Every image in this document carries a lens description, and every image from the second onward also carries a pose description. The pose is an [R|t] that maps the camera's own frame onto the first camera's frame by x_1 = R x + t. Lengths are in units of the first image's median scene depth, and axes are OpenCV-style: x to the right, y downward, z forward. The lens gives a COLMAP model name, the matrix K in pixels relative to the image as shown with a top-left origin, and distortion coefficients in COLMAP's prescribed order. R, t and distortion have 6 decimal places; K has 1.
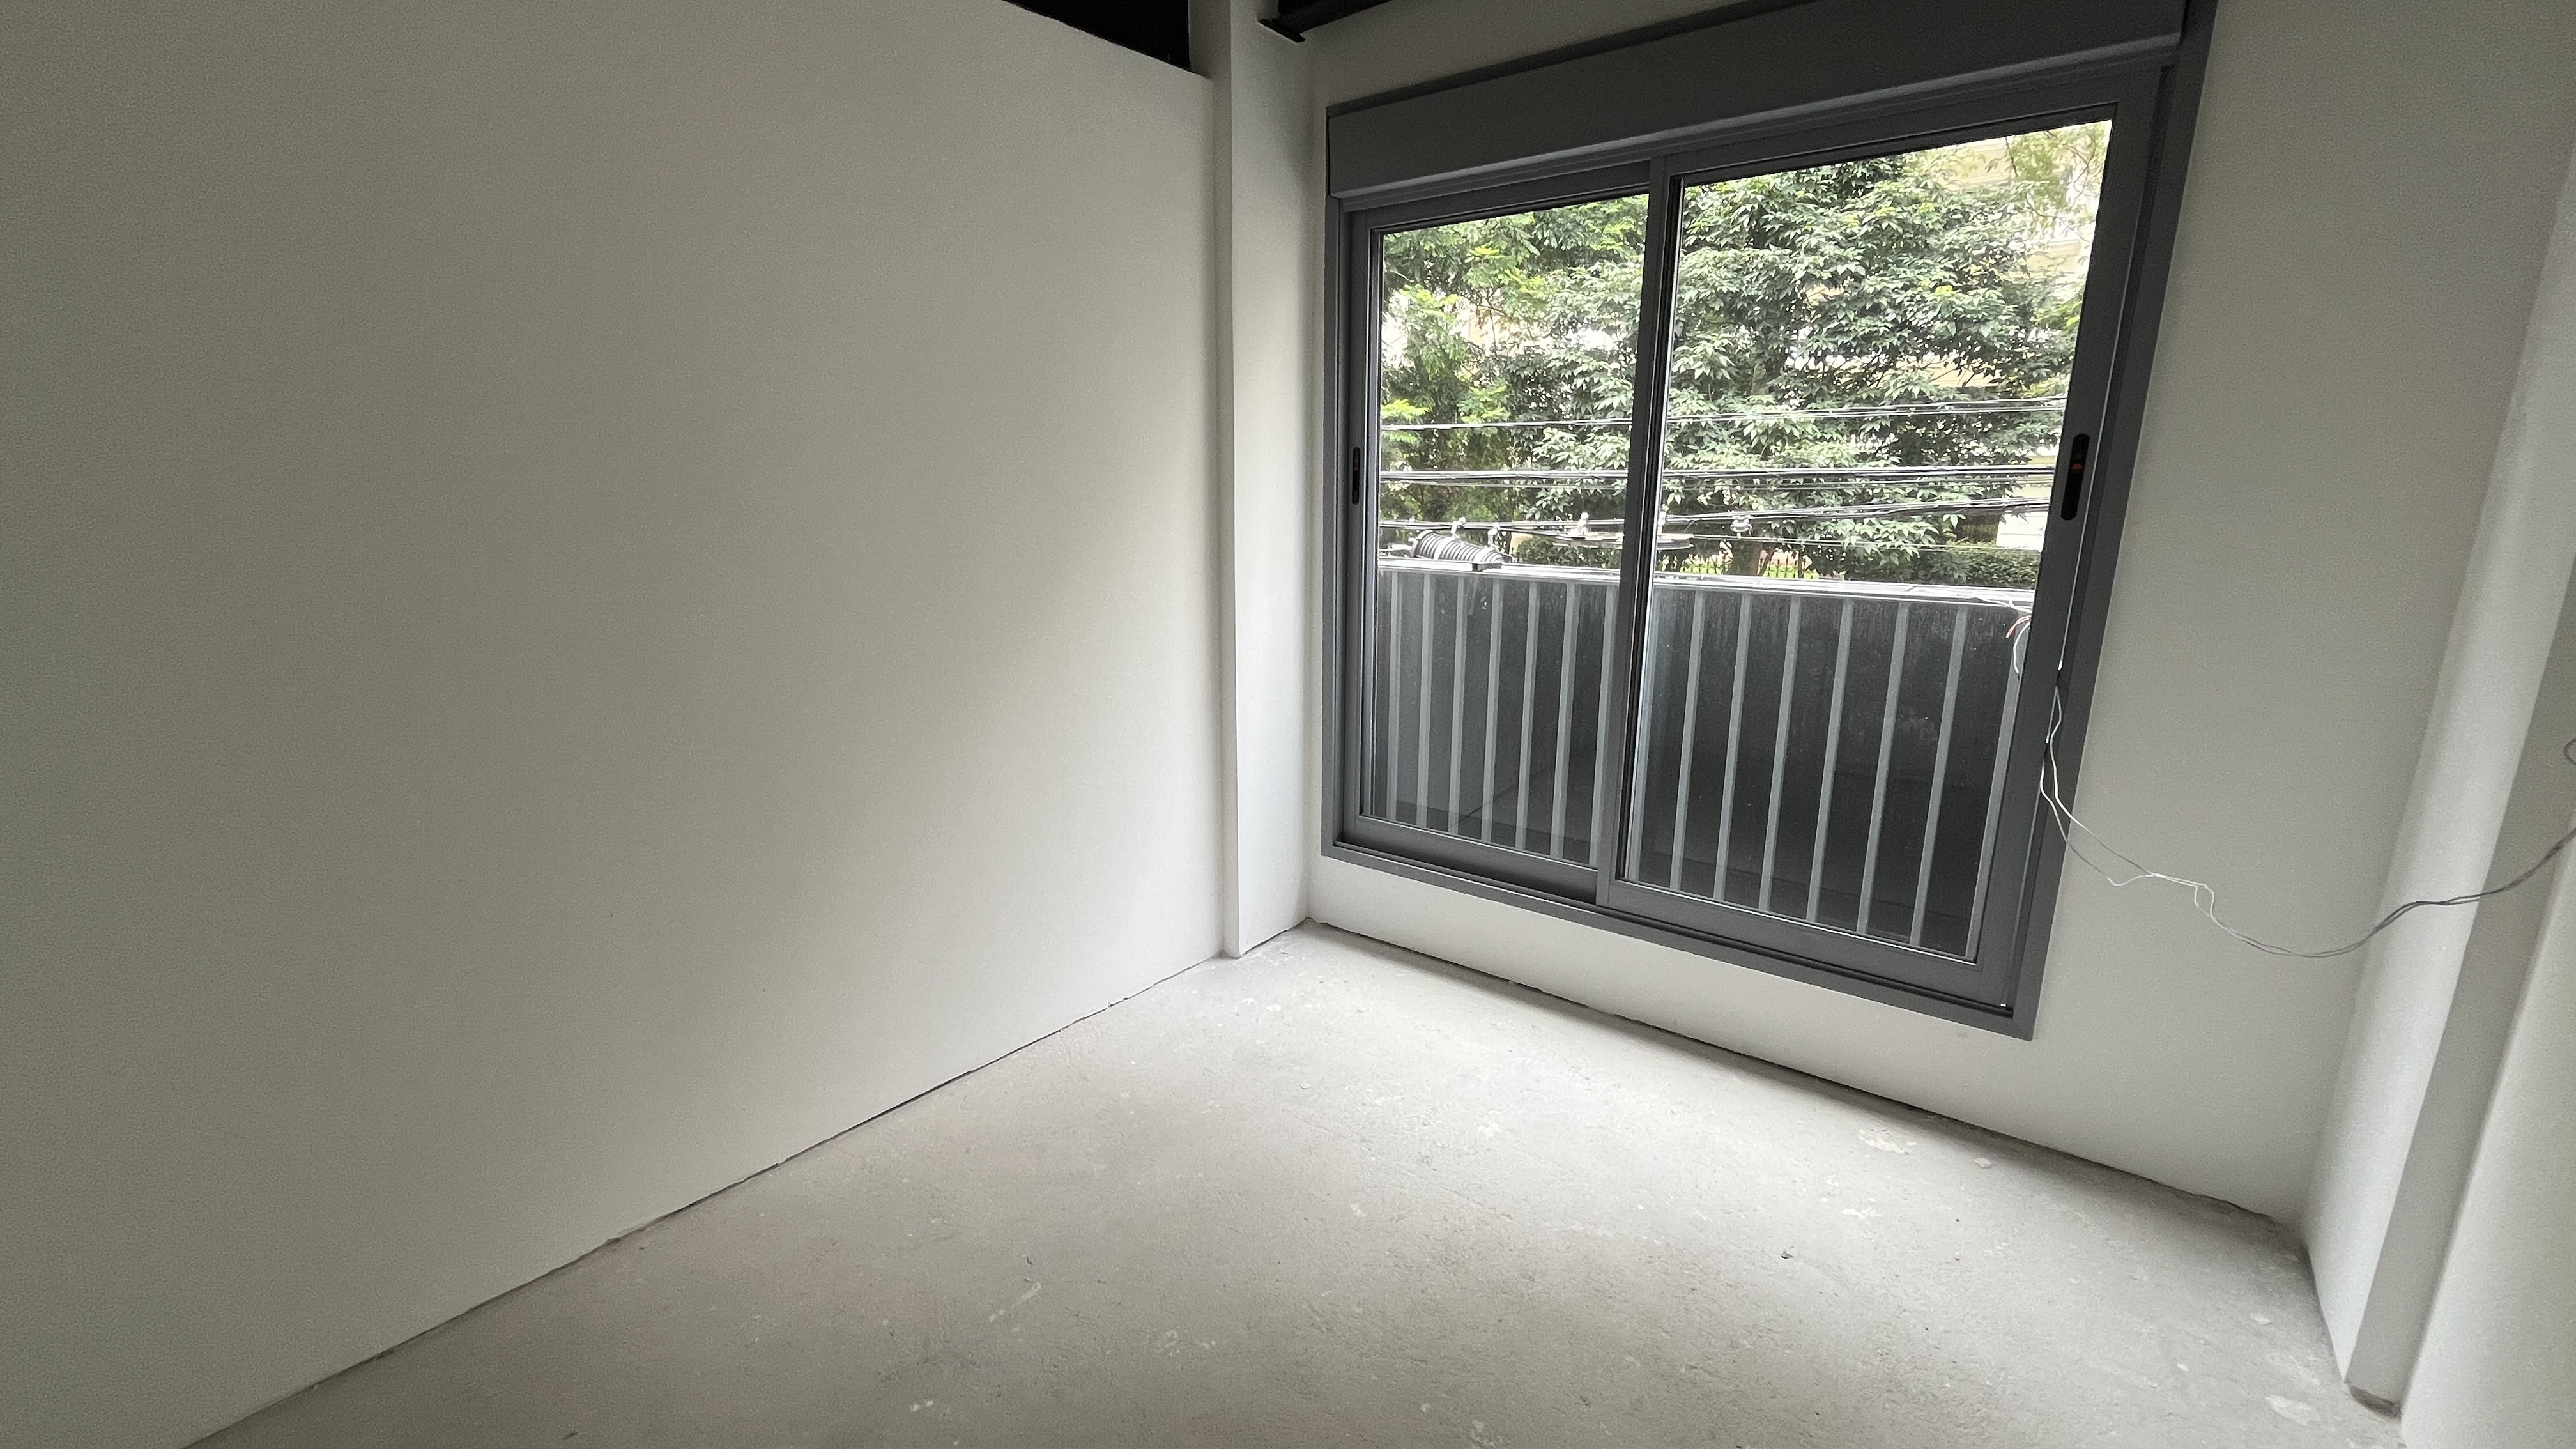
lens RADIAL K [[1055.3, 0, 1285.2], [0, 1055.3, 720.5], [0, 0, 1]] dist [0.000062, 0.000586]
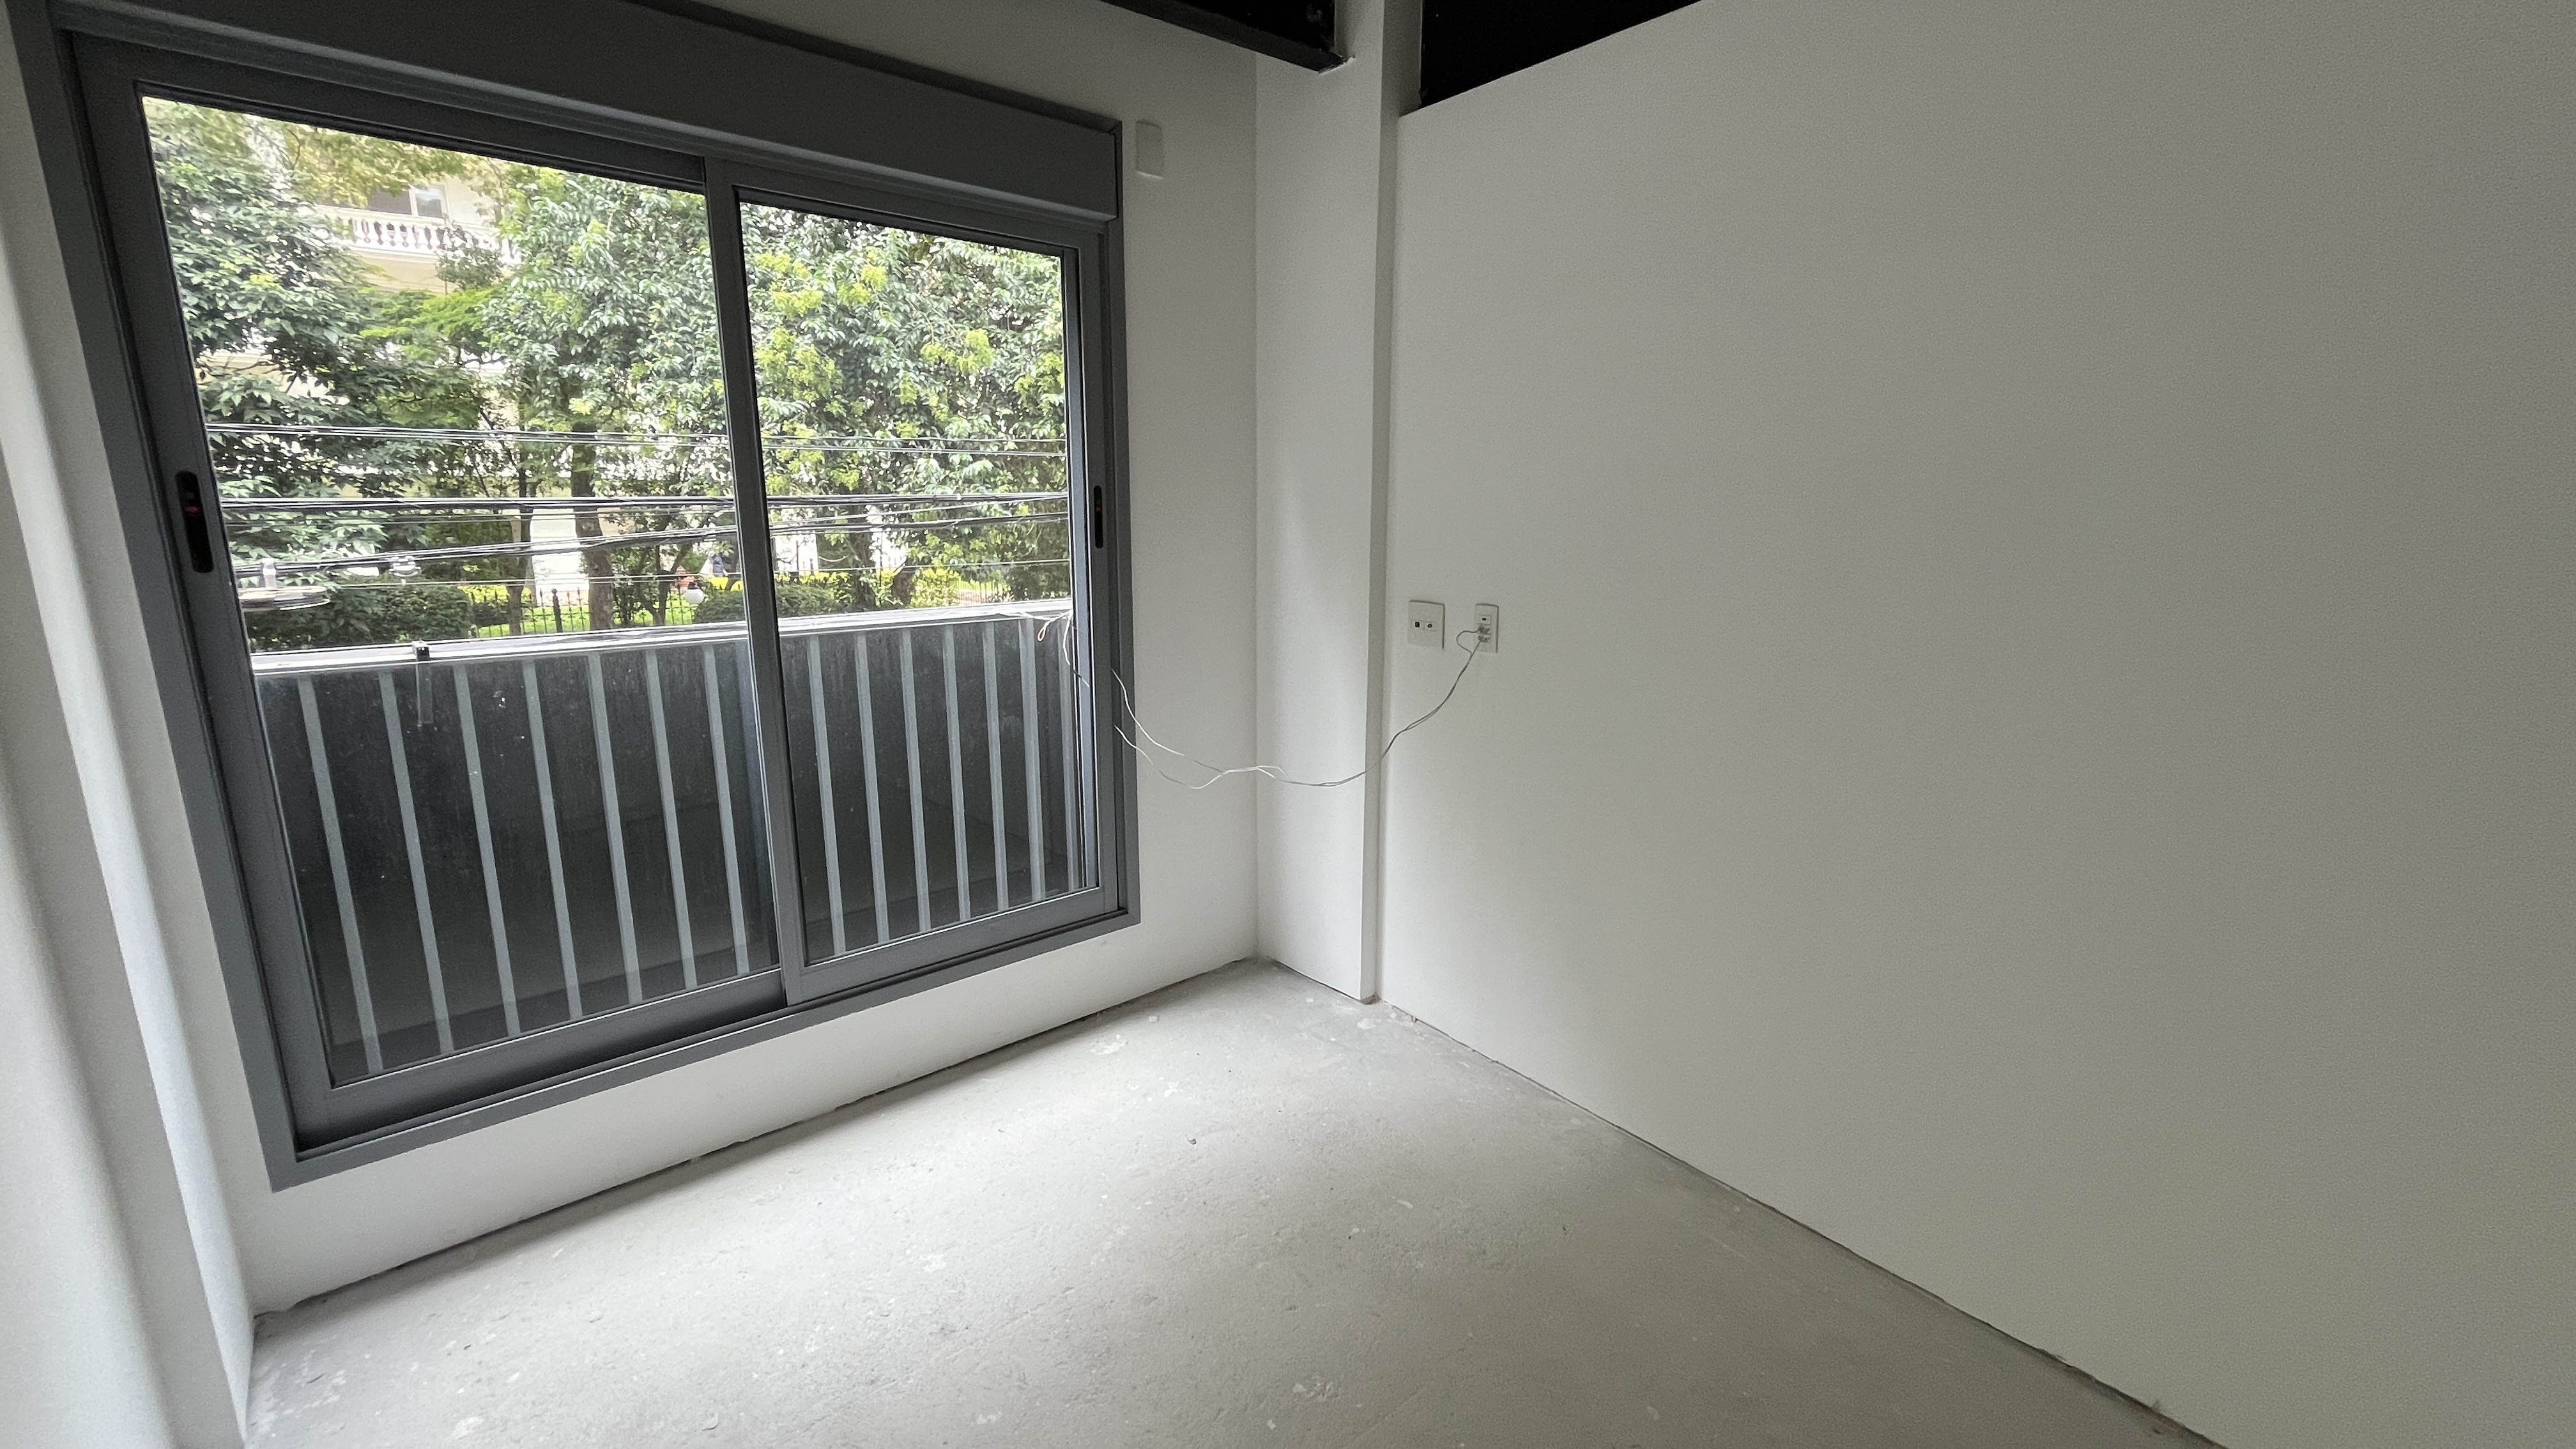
lens RADIAL K [[1055.3, 0, 1285.2], [0, 1055.3, 720.5], [0, 0, 1]] dist [0.000062, 0.000586]
pose [[0.180756, -0.199550, 0.963072, -0.472071], [0.216496, 0.963256, 0.158955, -0.113988], [-0.959404, 0.179769, 0.217316, 0.416344]]
